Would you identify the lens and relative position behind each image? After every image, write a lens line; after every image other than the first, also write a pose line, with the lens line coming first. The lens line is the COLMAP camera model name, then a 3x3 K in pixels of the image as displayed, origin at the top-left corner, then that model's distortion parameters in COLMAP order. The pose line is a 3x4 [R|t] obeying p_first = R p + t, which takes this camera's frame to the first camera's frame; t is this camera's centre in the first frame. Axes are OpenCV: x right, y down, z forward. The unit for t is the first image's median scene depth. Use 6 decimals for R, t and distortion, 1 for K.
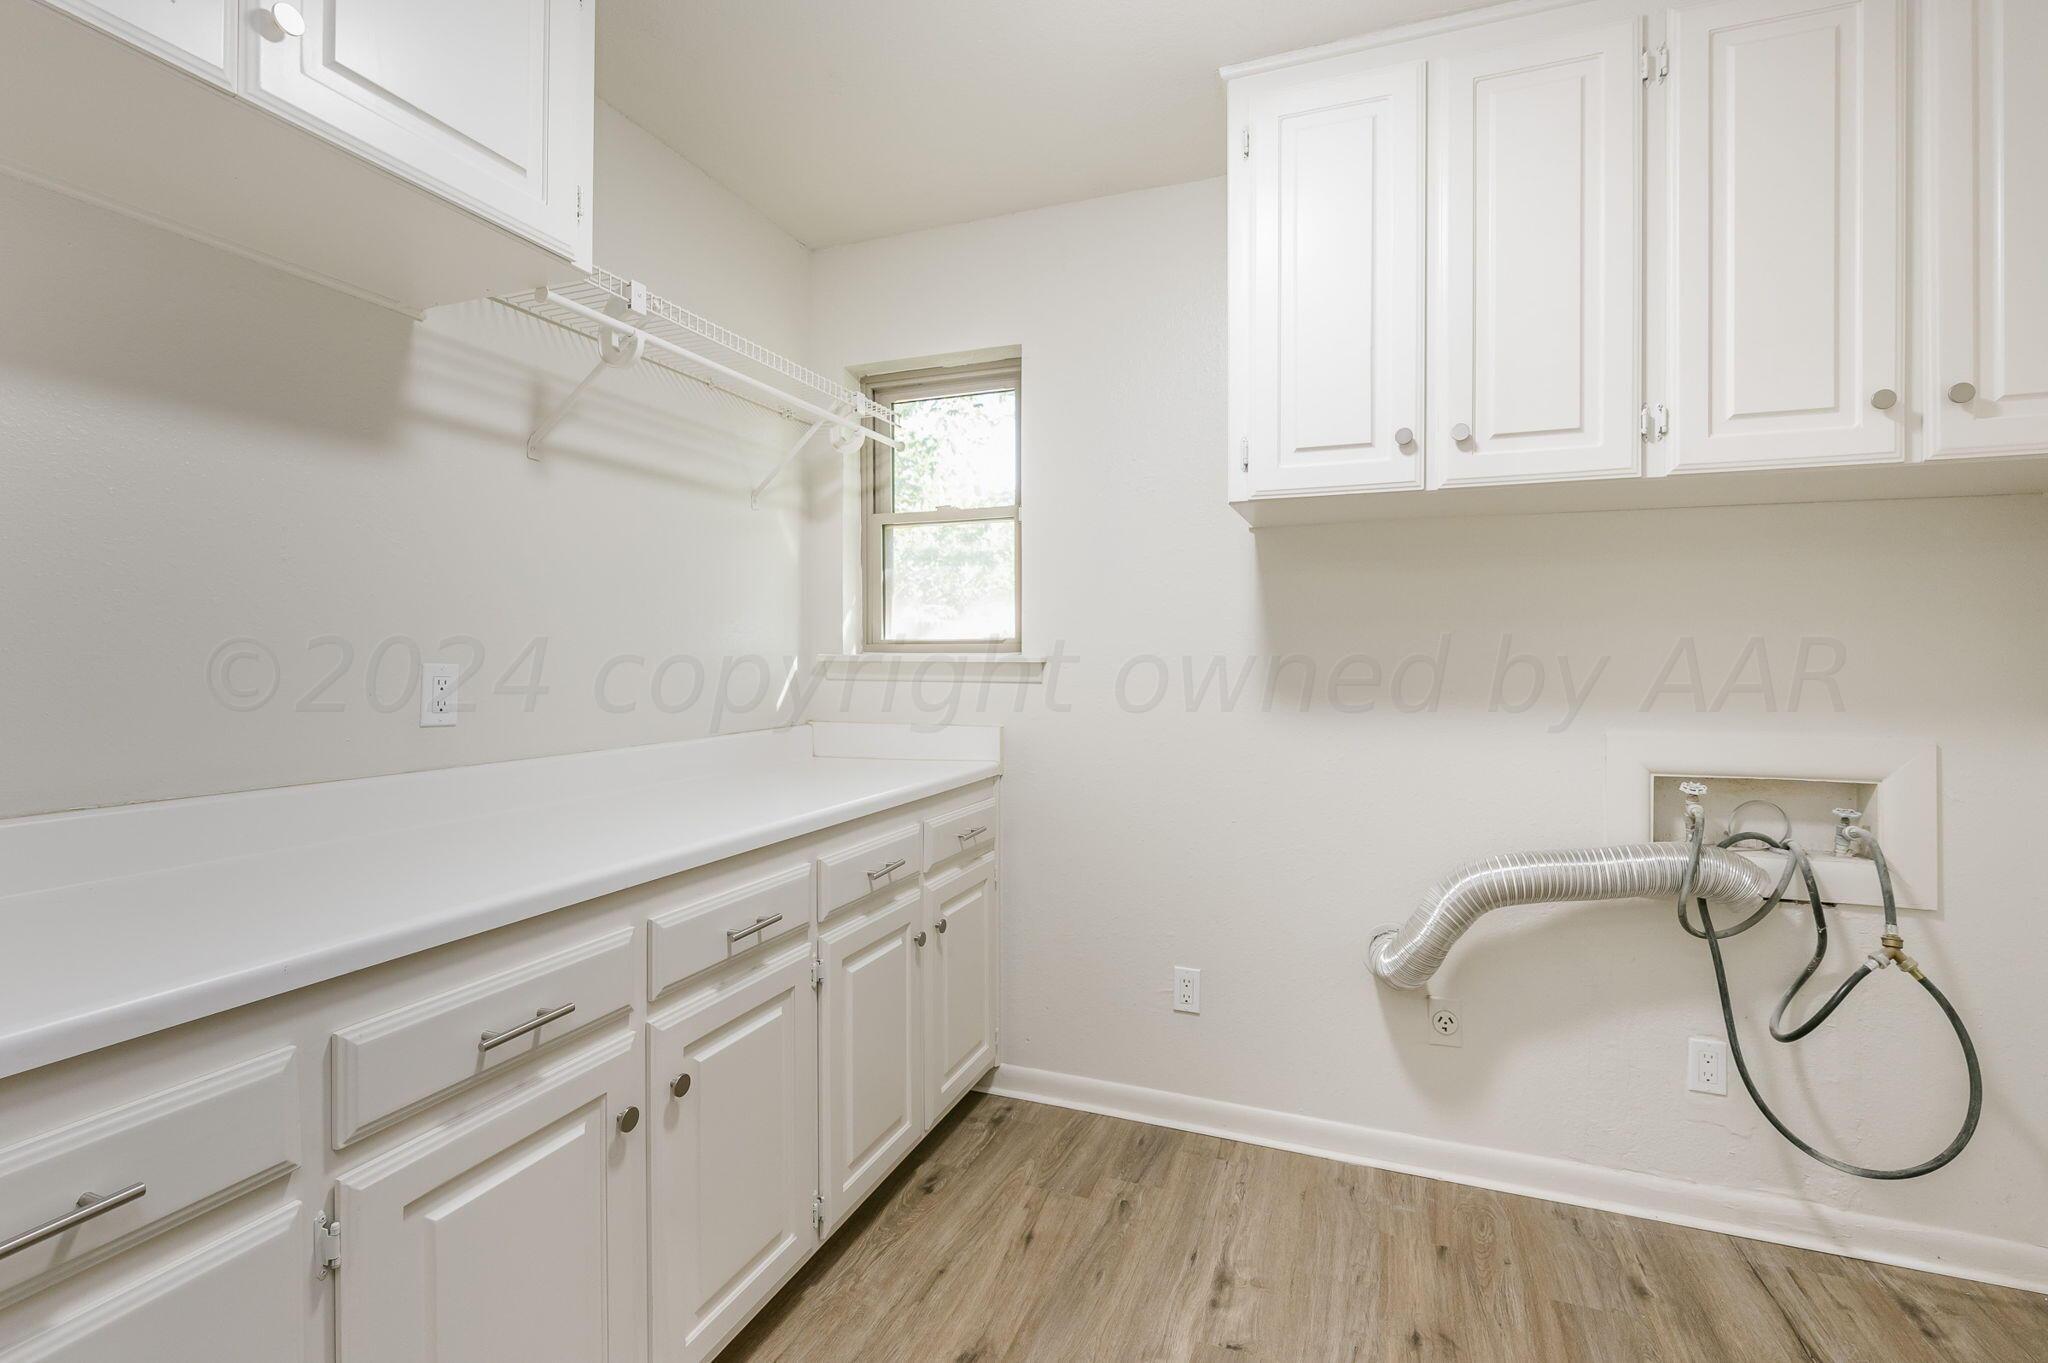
lens RADIAL K [[911.0, 0, 1022.0], [0, 911.0, 659.5], [0, 0, 1]] dist [-0.000362, -0.000404]
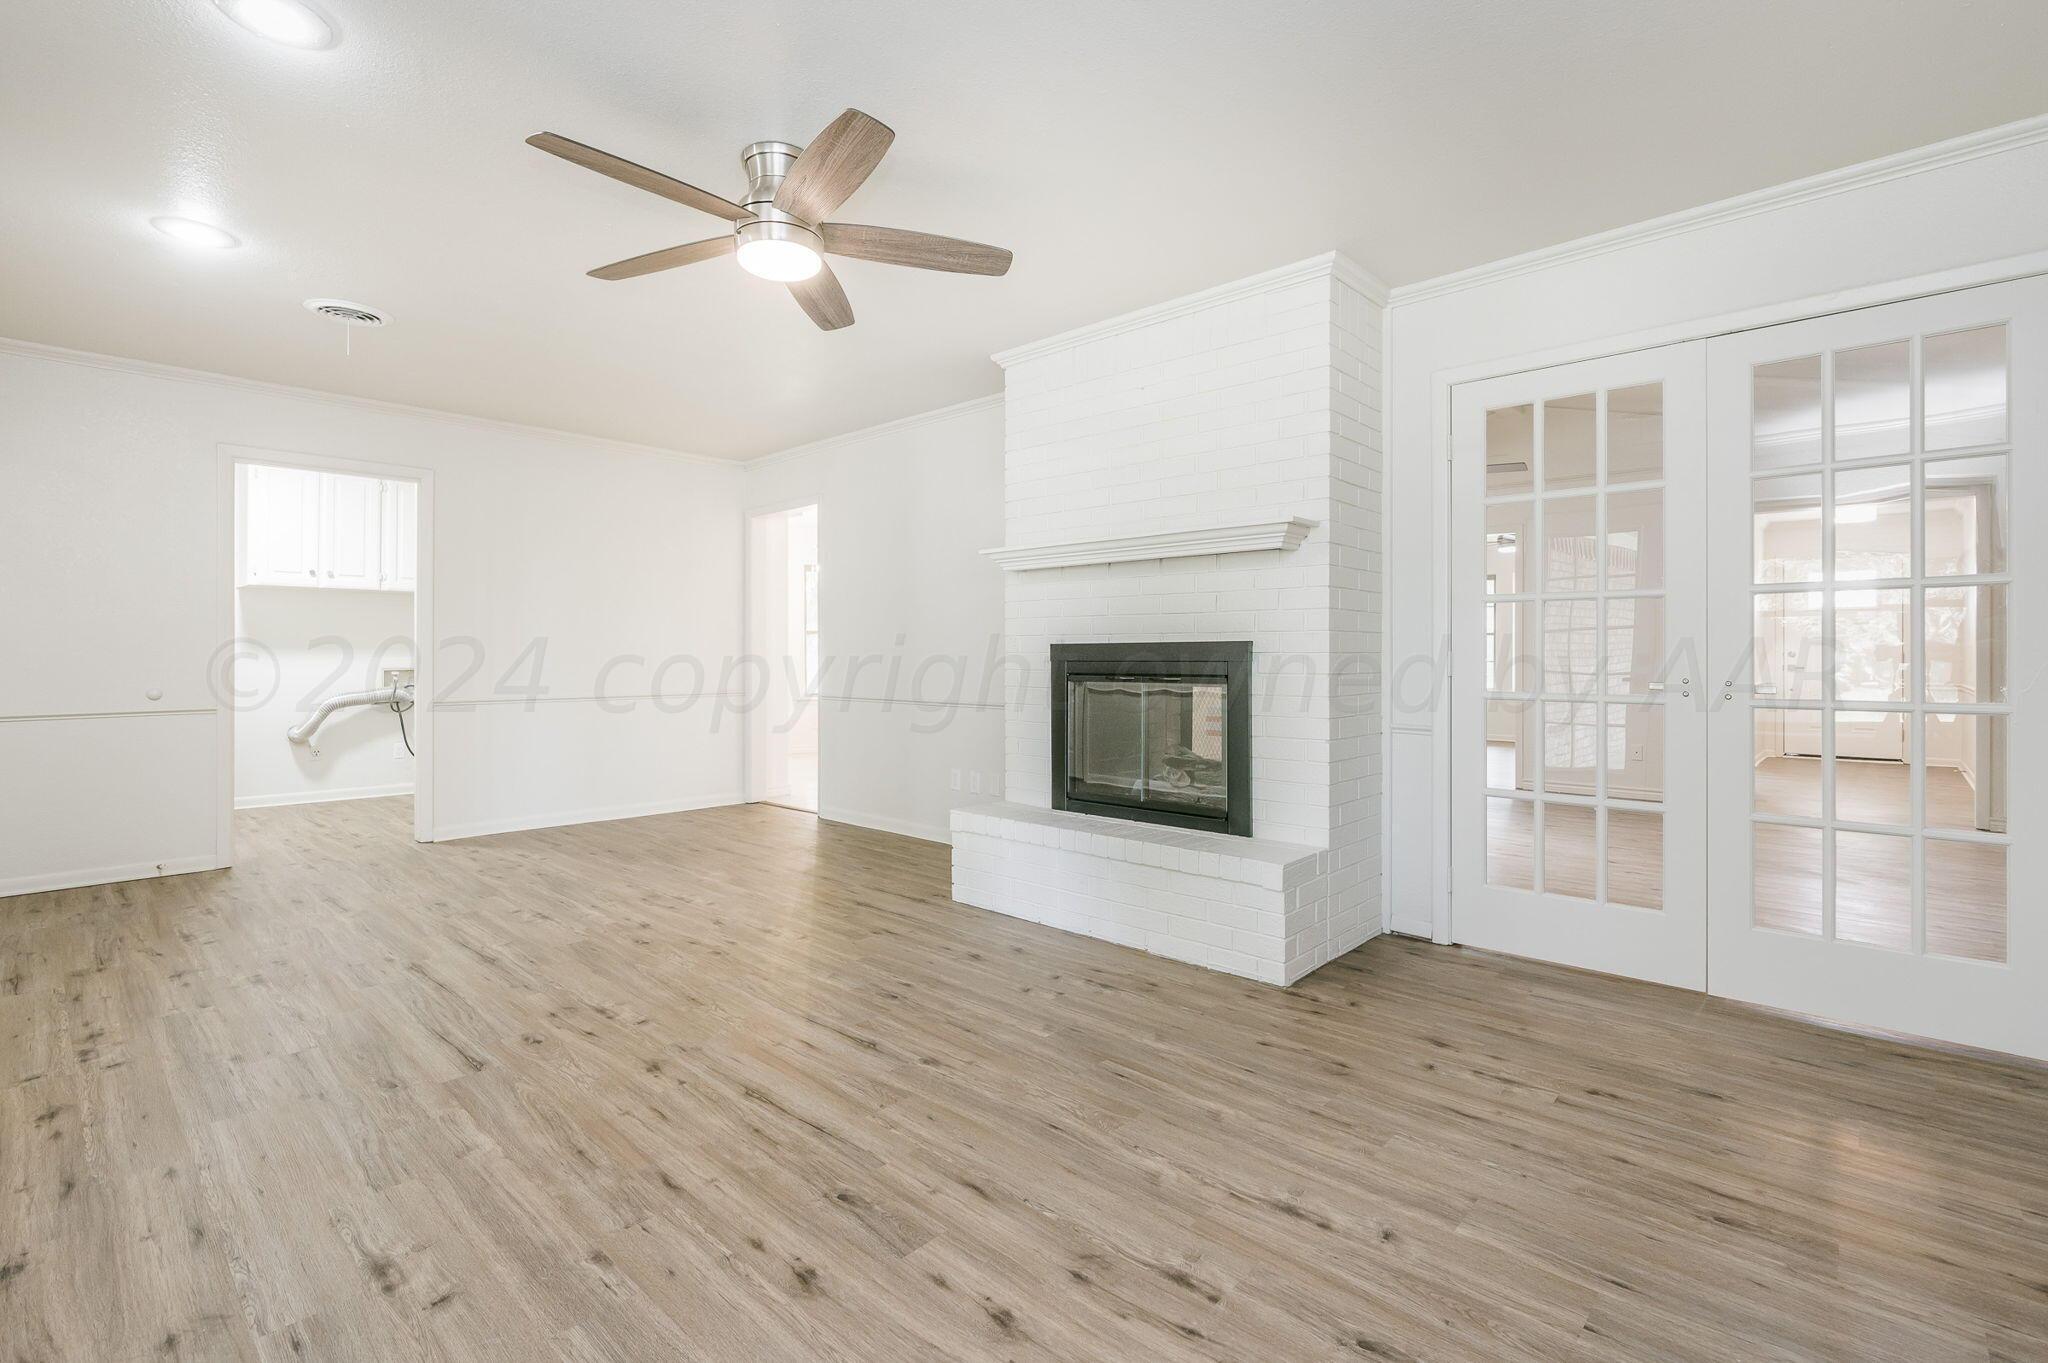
lens RADIAL K [[911.0, 0, 1022.0], [0, 911.0, 659.5], [0, 0, 1]] dist [-0.000362, -0.000404]
pose [[0.368905, 0.003965, 0.929459, -1.633594], [0.001141, 0.999988, -0.004719, 0.105839], [-0.929466, 0.002802, 0.368896, -2.535868]]
